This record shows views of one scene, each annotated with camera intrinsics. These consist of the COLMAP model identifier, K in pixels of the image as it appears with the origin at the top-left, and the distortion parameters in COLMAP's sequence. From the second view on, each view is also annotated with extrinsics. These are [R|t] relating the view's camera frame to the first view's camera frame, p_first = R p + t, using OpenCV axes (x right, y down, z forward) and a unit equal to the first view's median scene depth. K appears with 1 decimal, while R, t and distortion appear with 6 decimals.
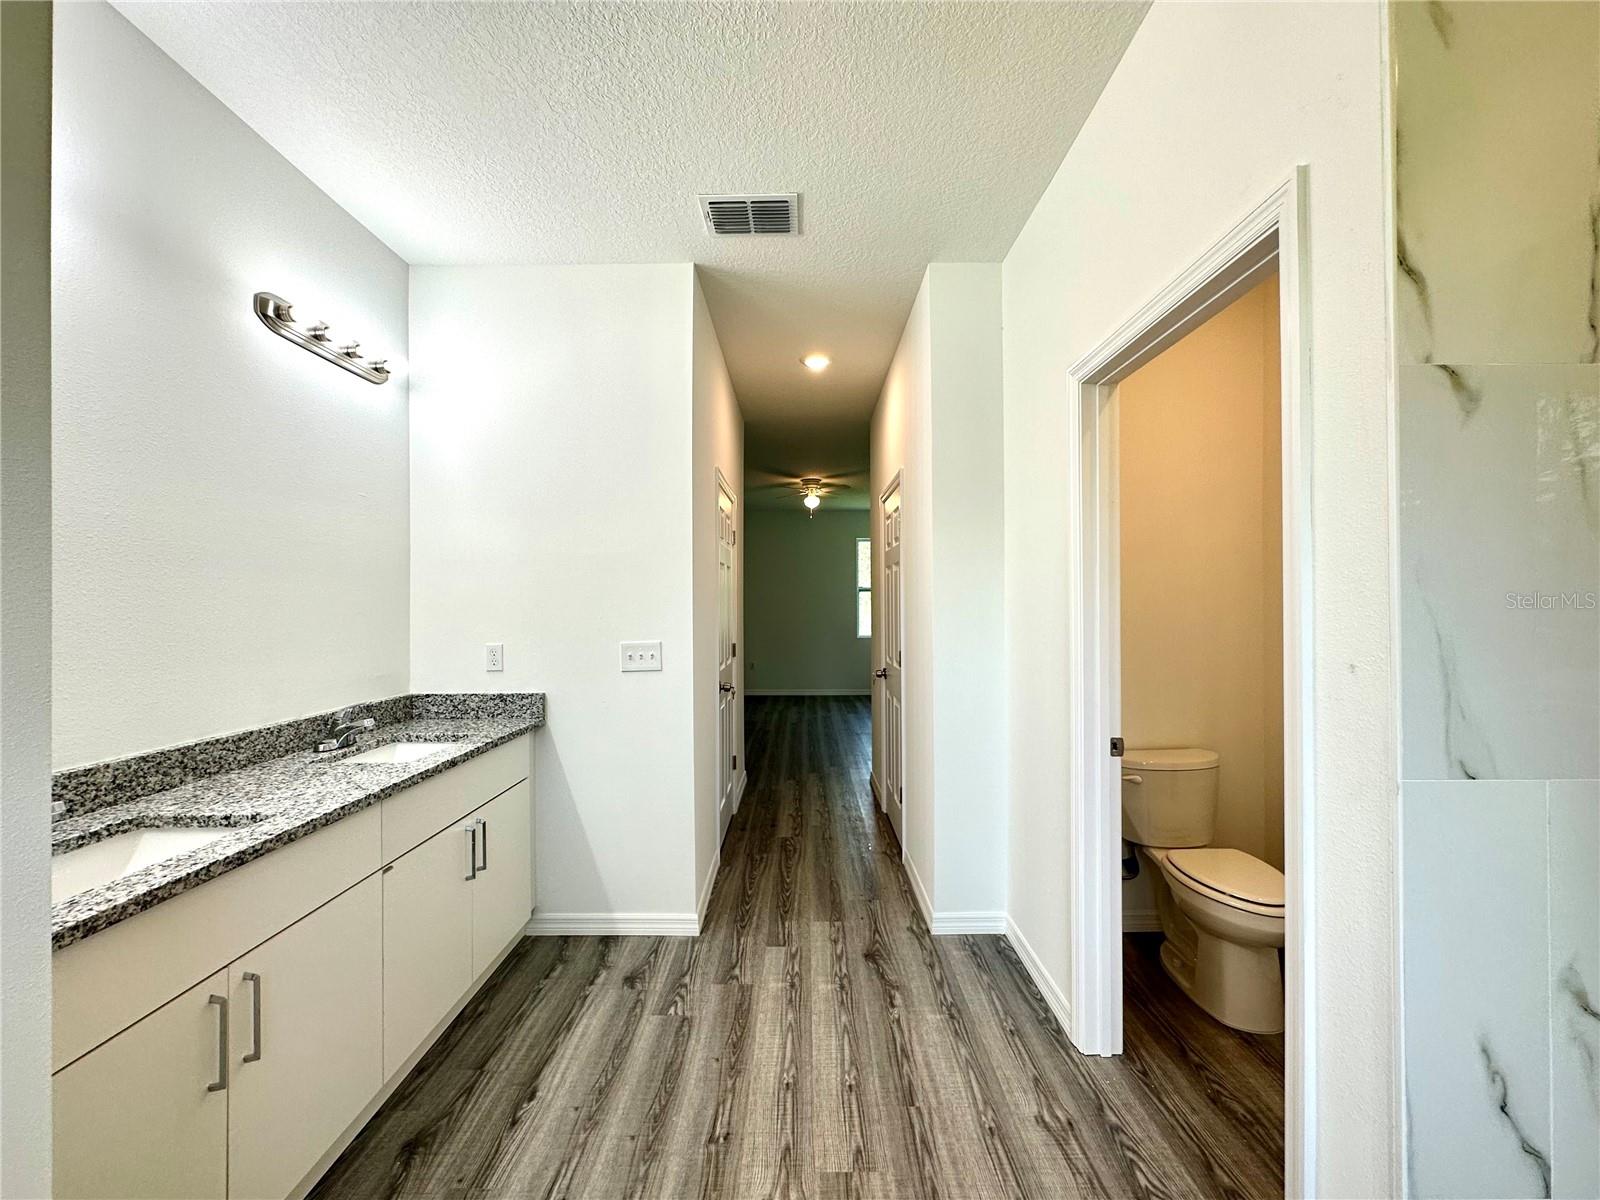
lens RADIAL K [[641.4, 0, 801.2], [0, 641.4, 604.8], [0, 0, 1]] dist [-0.003680, -0.000042]
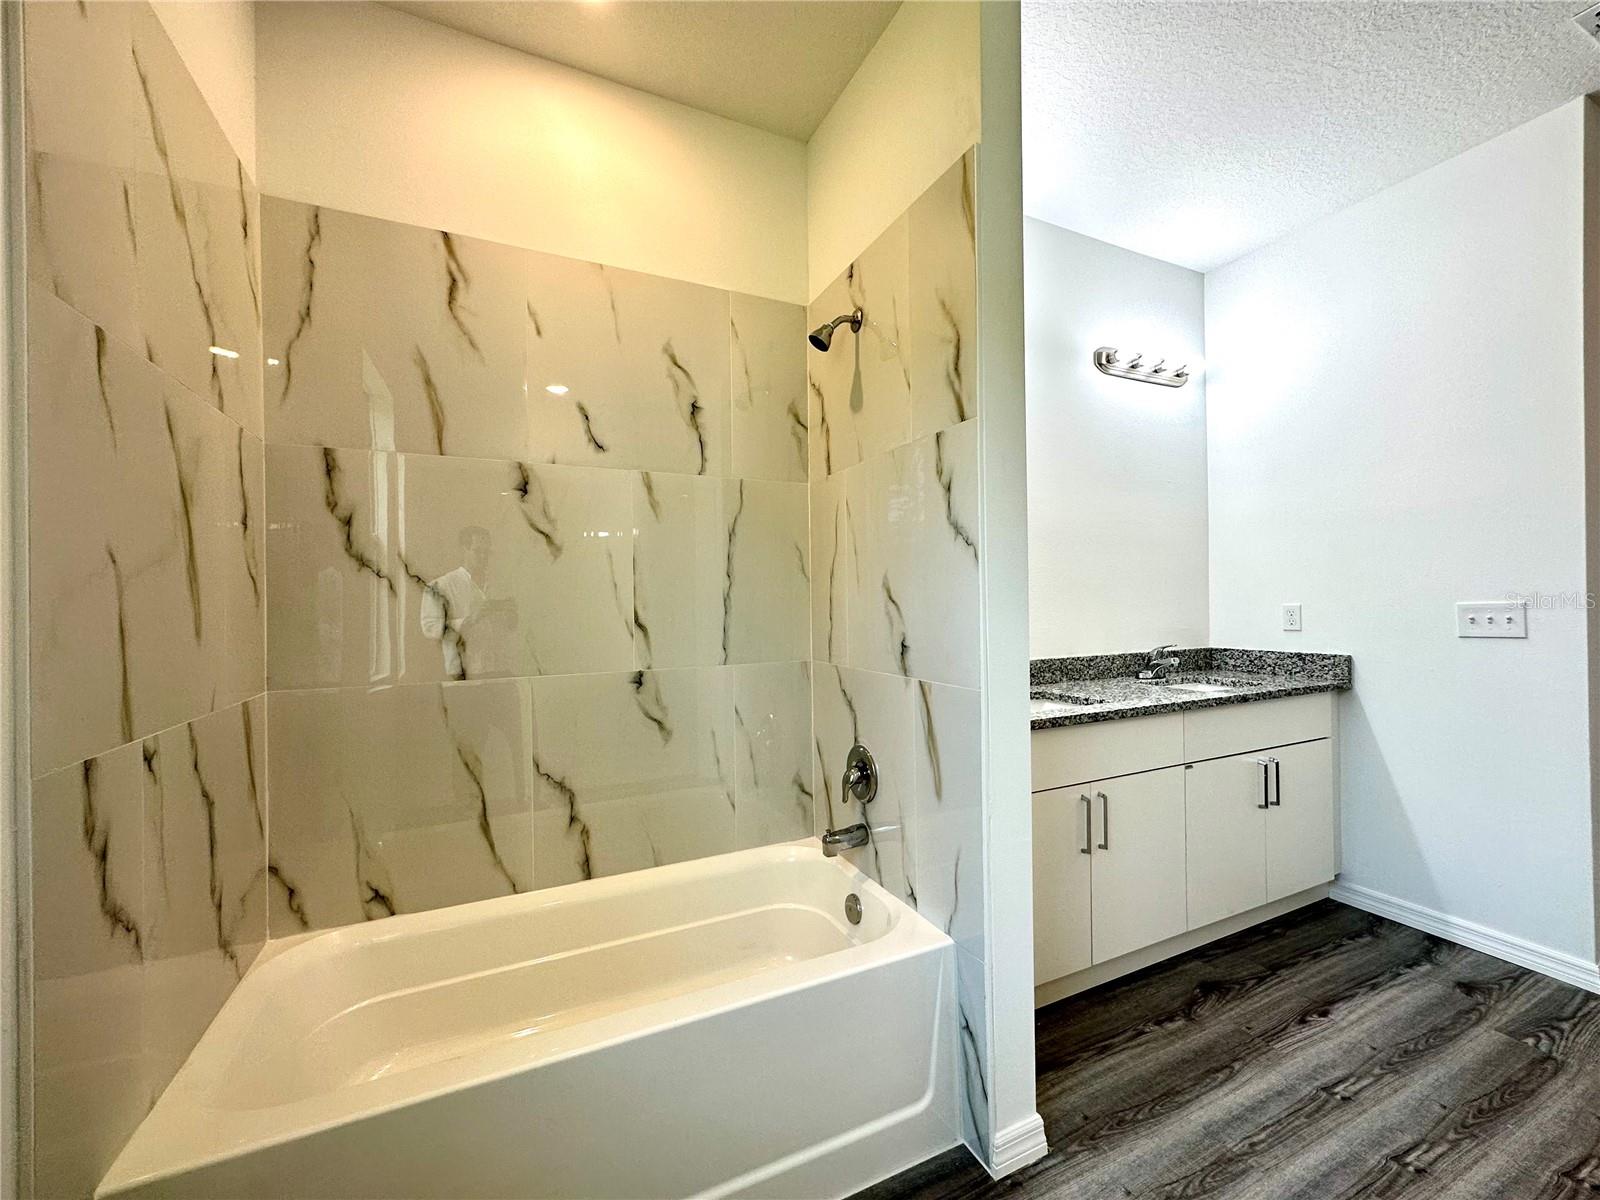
lens RADIAL K [[641.4, 0, 799.6], [0, 641.4, 601.7], [0, 0, 1]] dist [-0.003680, -0.000042]
pose [[0.426594, 0.001635, -0.904442, 0.131448], [0.016772, 0.999812, 0.009719, 0.037664], [0.904288, -0.019315, 0.426486, -0.178239]]
